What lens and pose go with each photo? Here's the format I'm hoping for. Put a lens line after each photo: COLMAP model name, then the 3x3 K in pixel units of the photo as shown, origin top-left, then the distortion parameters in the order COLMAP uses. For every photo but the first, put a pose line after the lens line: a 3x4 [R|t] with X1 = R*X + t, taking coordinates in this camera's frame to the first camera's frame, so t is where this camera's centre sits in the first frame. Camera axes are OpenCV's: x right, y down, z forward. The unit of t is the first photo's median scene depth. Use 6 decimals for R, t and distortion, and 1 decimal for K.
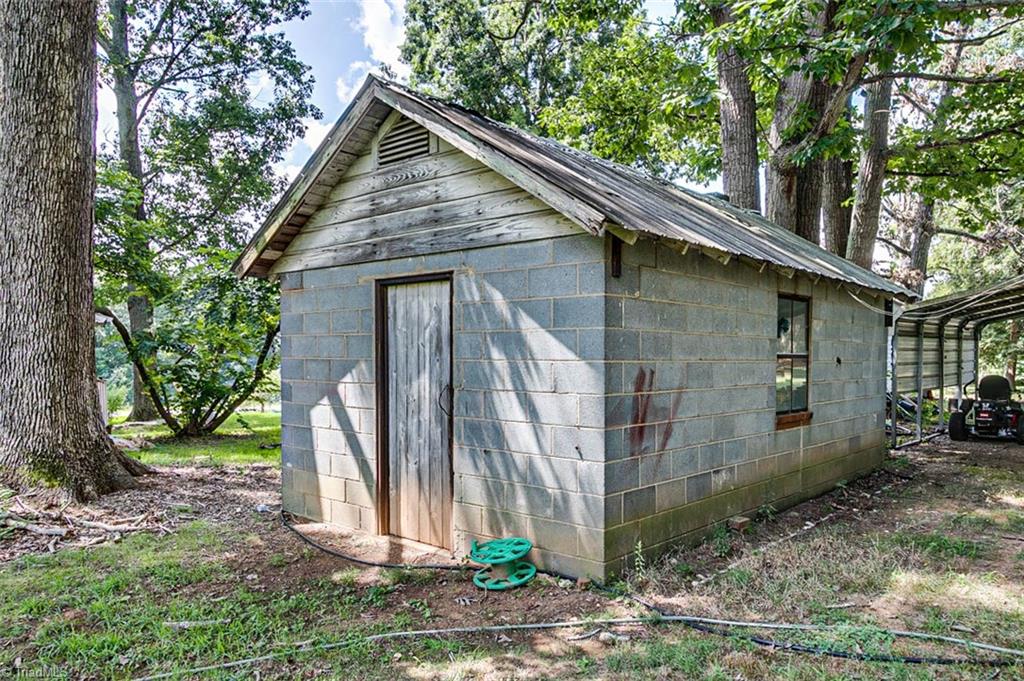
lens RADIAL K [[715.6, 0, 519.3], [0, 715.6, 367.6], [0, 0, 1]] dist [0.003622, 0.002118]
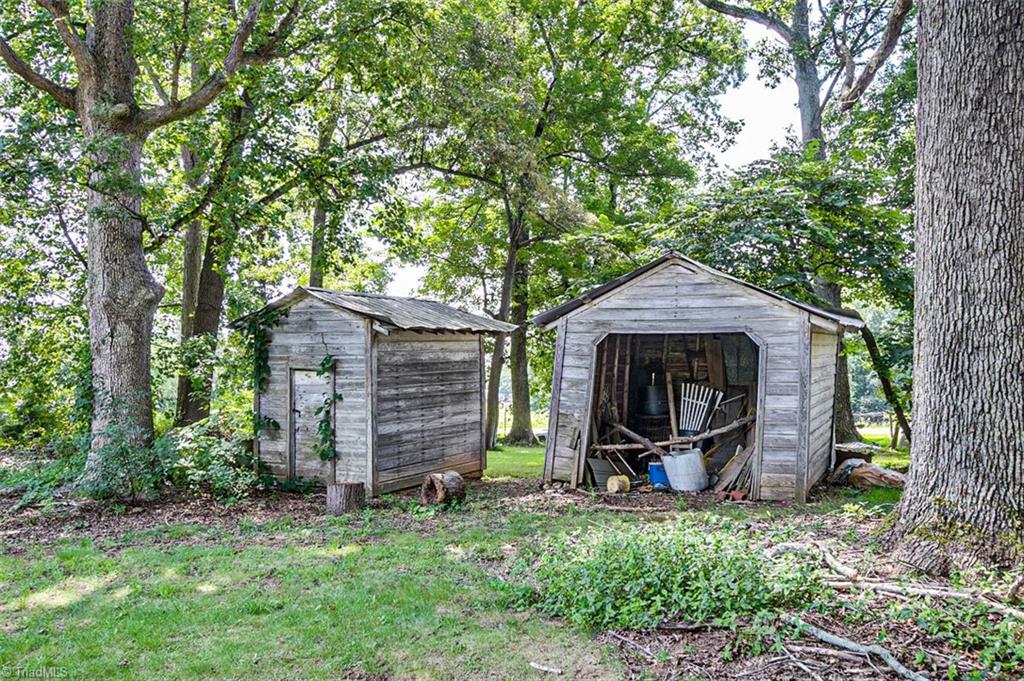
lens RADIAL K [[819.4, 0, 511.3], [0, 819.4, 341.0], [0, 0, 1]] dist [0.006919, 0.002243]
pose [[0.719244, -0.038213, -0.693706, -0.472665], [-0.003892, 0.998249, -0.059023, 0.007465], [0.694747, 0.045152, 0.717836, 0.114509]]
